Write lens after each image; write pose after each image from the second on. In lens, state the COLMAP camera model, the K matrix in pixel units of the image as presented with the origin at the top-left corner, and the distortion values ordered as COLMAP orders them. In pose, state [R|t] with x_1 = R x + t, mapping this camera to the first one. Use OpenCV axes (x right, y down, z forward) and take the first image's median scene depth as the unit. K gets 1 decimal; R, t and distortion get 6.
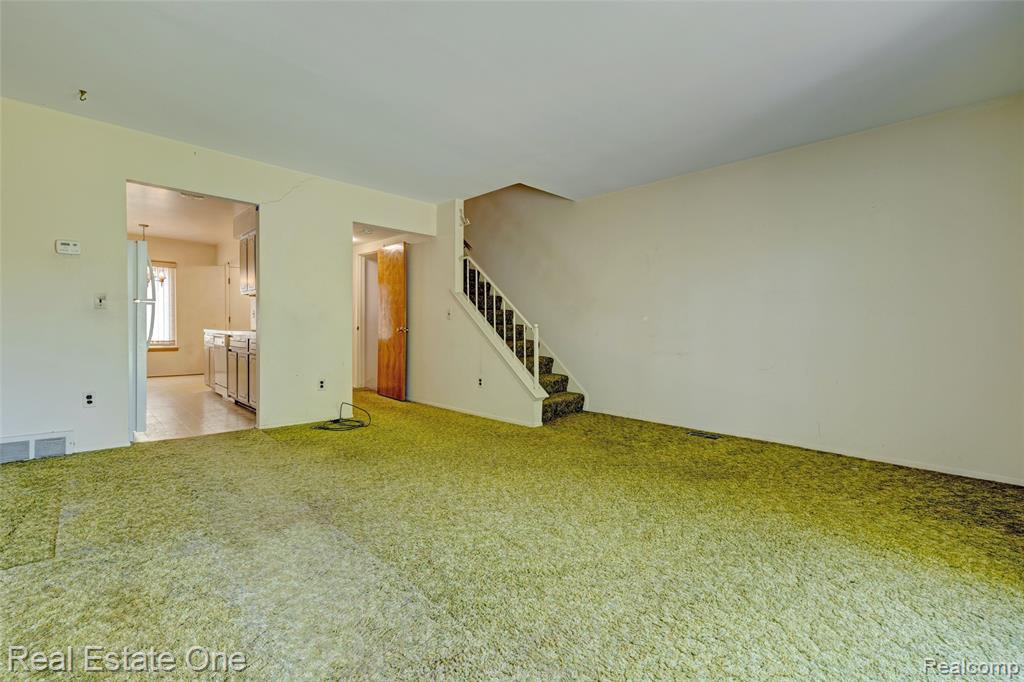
lens RADIAL K [[451.6, 0, 503.1], [0, 451.6, 335.6], [0, 0, 1]] dist [0.010000, 0.000089]
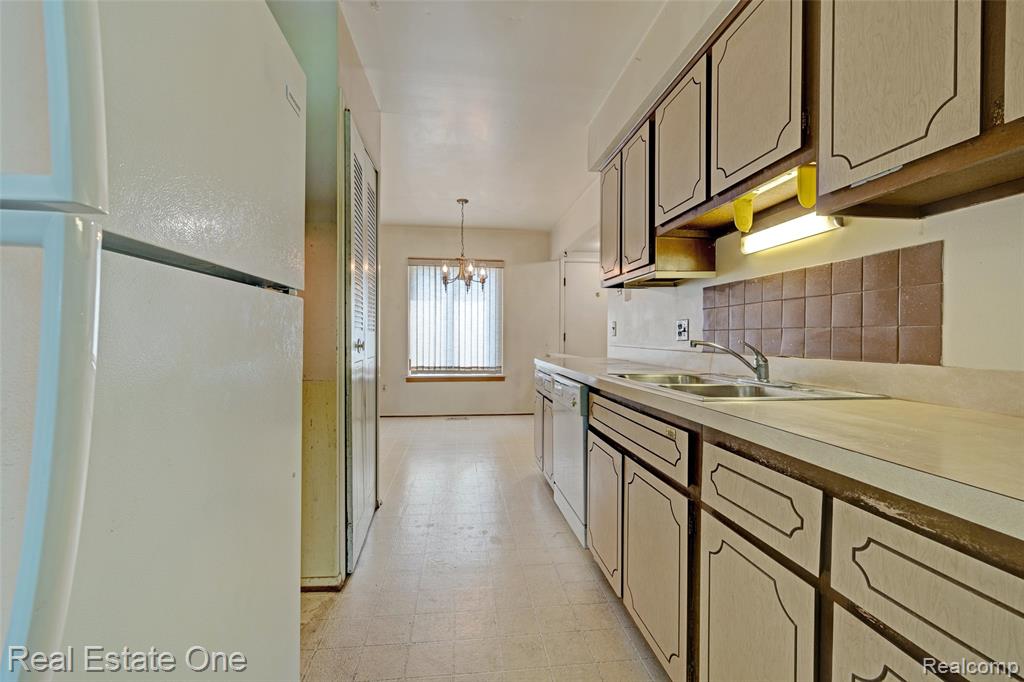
lens RADIAL K [[432.0, 0, 512.8], [0, 432.0, 338.2], [0, 0, 1]] dist [0.000766, -0.000056]
pose [[0.807461, -0.004553, -0.589903, -0.296816], [-0.008324, 0.999783, -0.019111, -0.022027], [0.589862, 0.020342, 0.807248, 0.448548]]
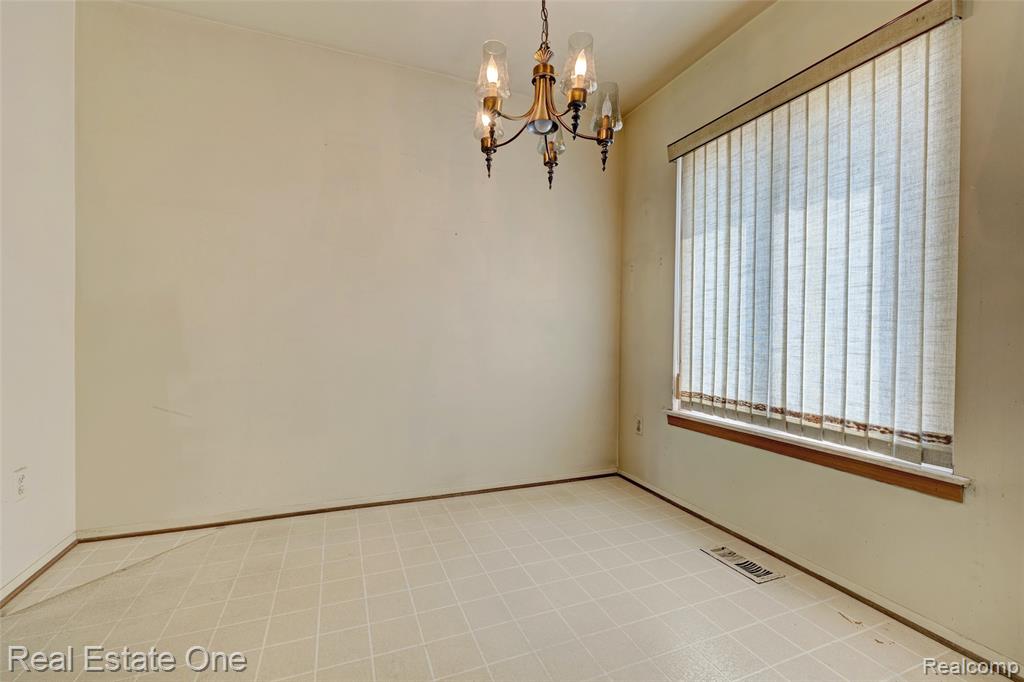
lens RADIAL K [[432.0, 0, 512.8], [0, 432.0, 338.2], [0, 0, 1]] dist [0.000766, -0.000056]
pose [[-0.345409, -0.009335, -0.938406, -0.507566], [-0.038471, 0.999251, 0.004220, -0.022095], [0.937663, 0.037559, -0.345510, 0.897644]]
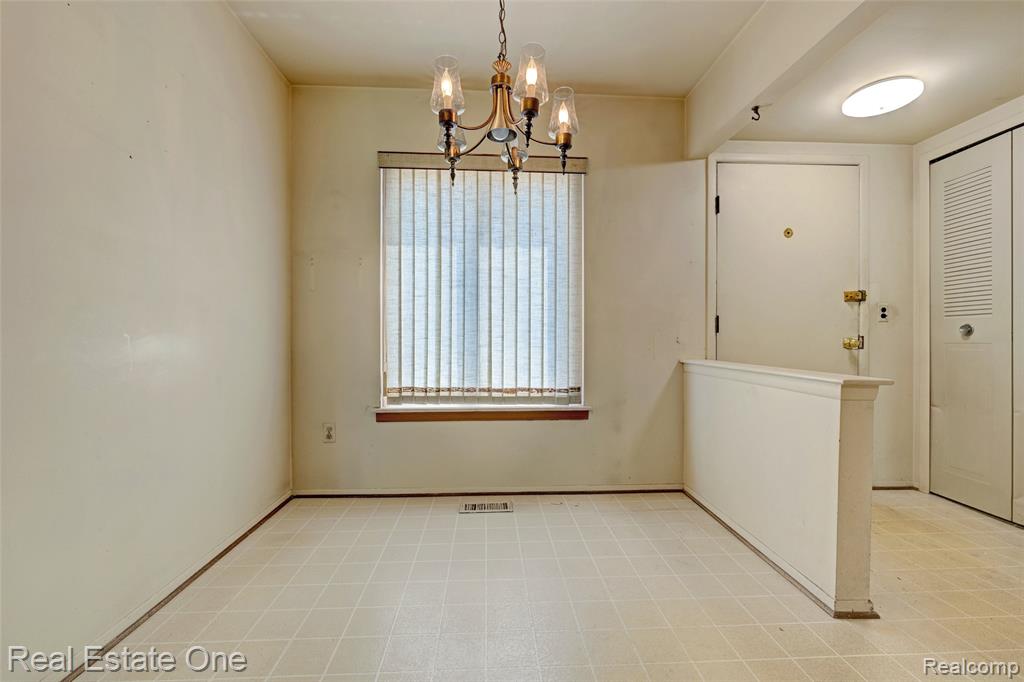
lens RADIAL K [[432.0, 0, 512.8], [0, 432.0, 338.2], [0, 0, 1]] dist [0.000766, -0.000056]
pose [[0.770093, -0.008866, -0.637870, -0.555016], [-0.008204, 0.999683, -0.023799, -0.018642], [0.637879, 0.023560, 0.769776, 0.718488]]
